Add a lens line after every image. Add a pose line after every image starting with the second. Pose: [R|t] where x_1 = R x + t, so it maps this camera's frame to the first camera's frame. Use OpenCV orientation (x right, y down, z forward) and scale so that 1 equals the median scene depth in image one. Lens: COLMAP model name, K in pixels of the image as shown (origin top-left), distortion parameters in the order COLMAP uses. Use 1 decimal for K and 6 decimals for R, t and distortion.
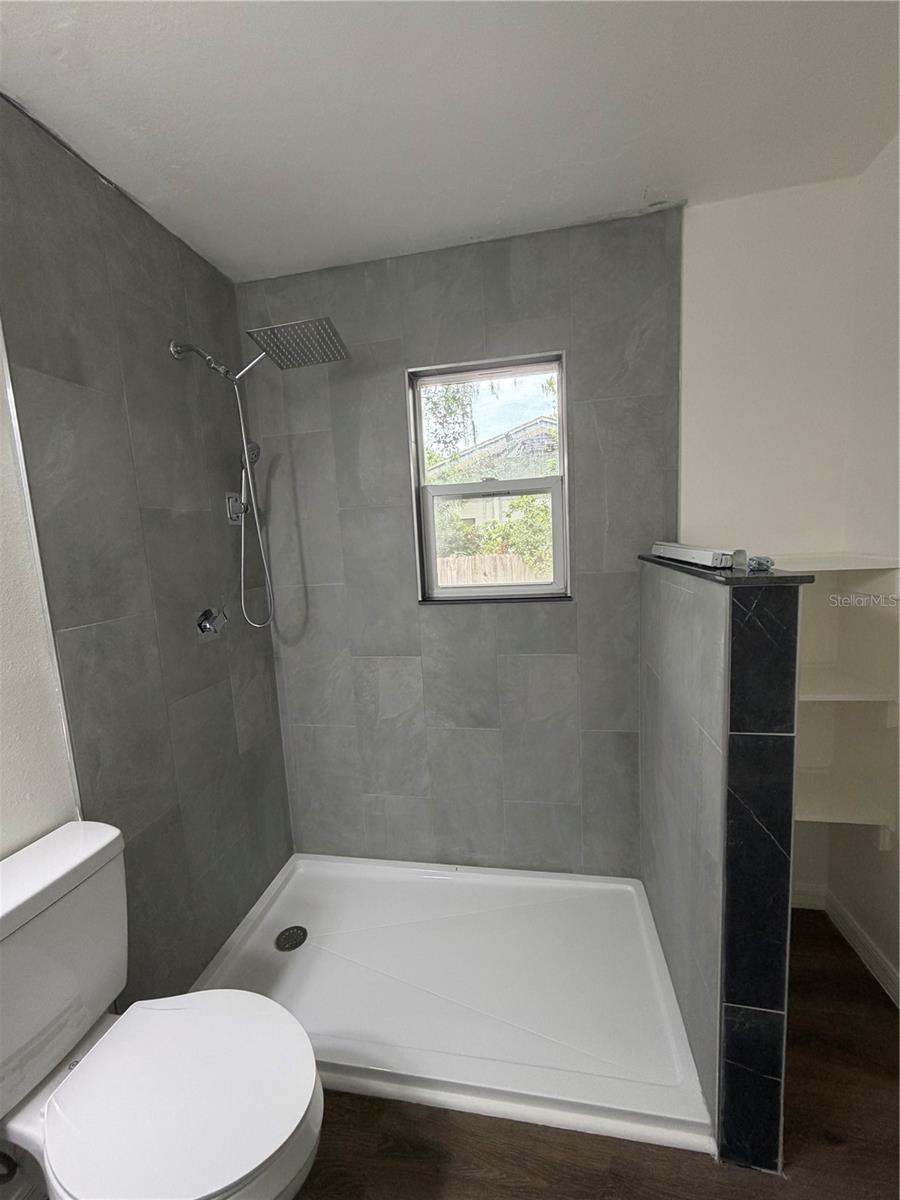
lens RADIAL K [[476.9, 0, 451.4], [0, 476.9, 597.9], [0, 0, 1]] dist [0.000309, 0.000807]
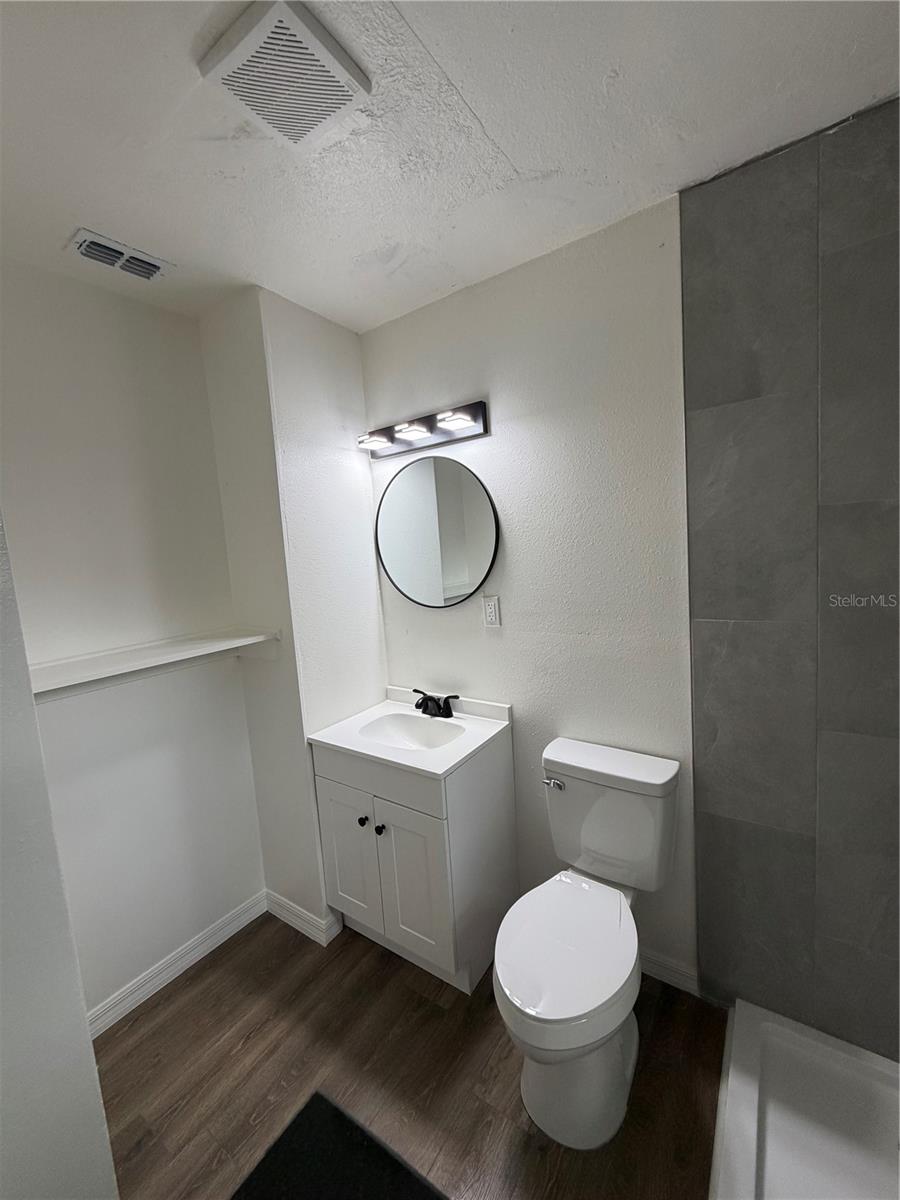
lens RADIAL K [[476.9, 0, 452.4], [0, 476.9, 592.4], [0, 0, 1]] dist [0.000309, 0.000807]
pose [[-0.391198, 0.181429, -0.902246, 0.461525], [-0.016499, 0.978835, 0.203984, -0.208185], [0.920159, 0.094685, -0.379925, 0.745118]]
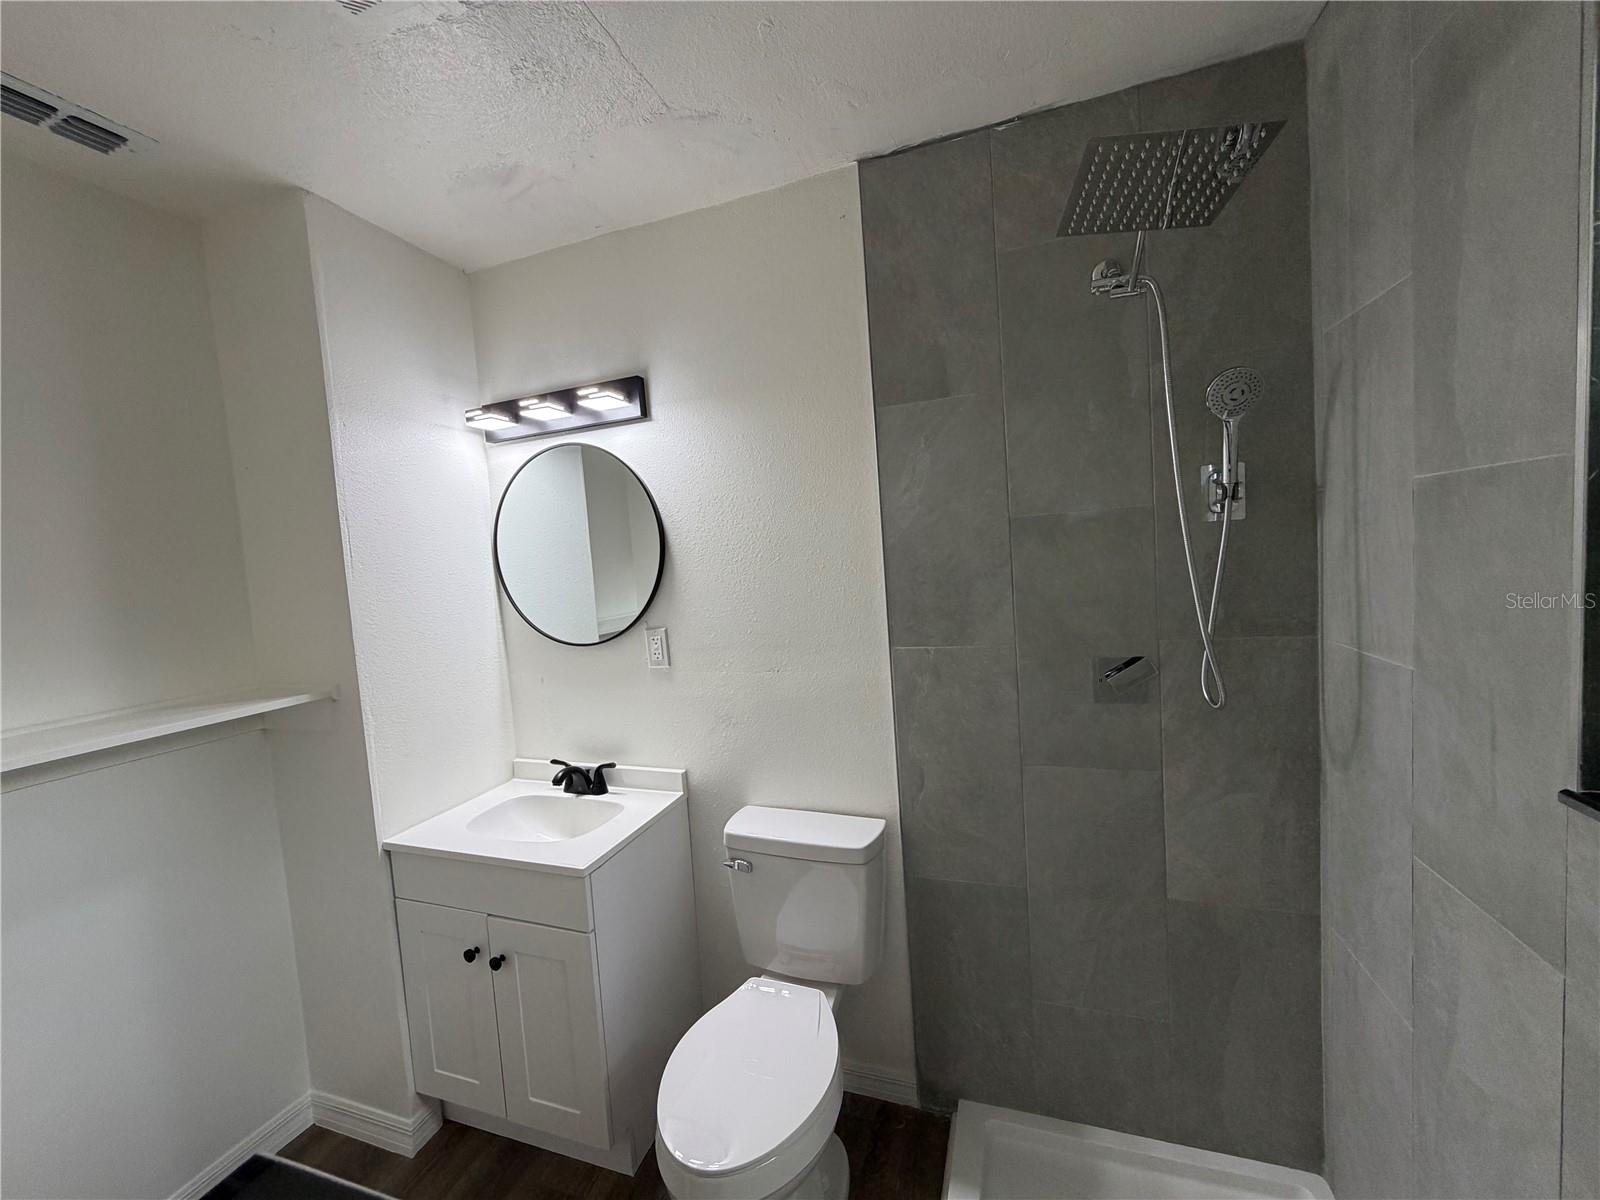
lens RADIAL K [[635.8, 0, 800.3], [0, 635.8, 596.6], [0, 0, 1]] dist [0.000309, 0.000807]
pose [[-0.141823, 0.138925, -0.980095, 0.498822], [-0.043510, 0.988271, 0.146380, -0.205414], [0.988935, 0.063404, -0.134115, 0.822817]]
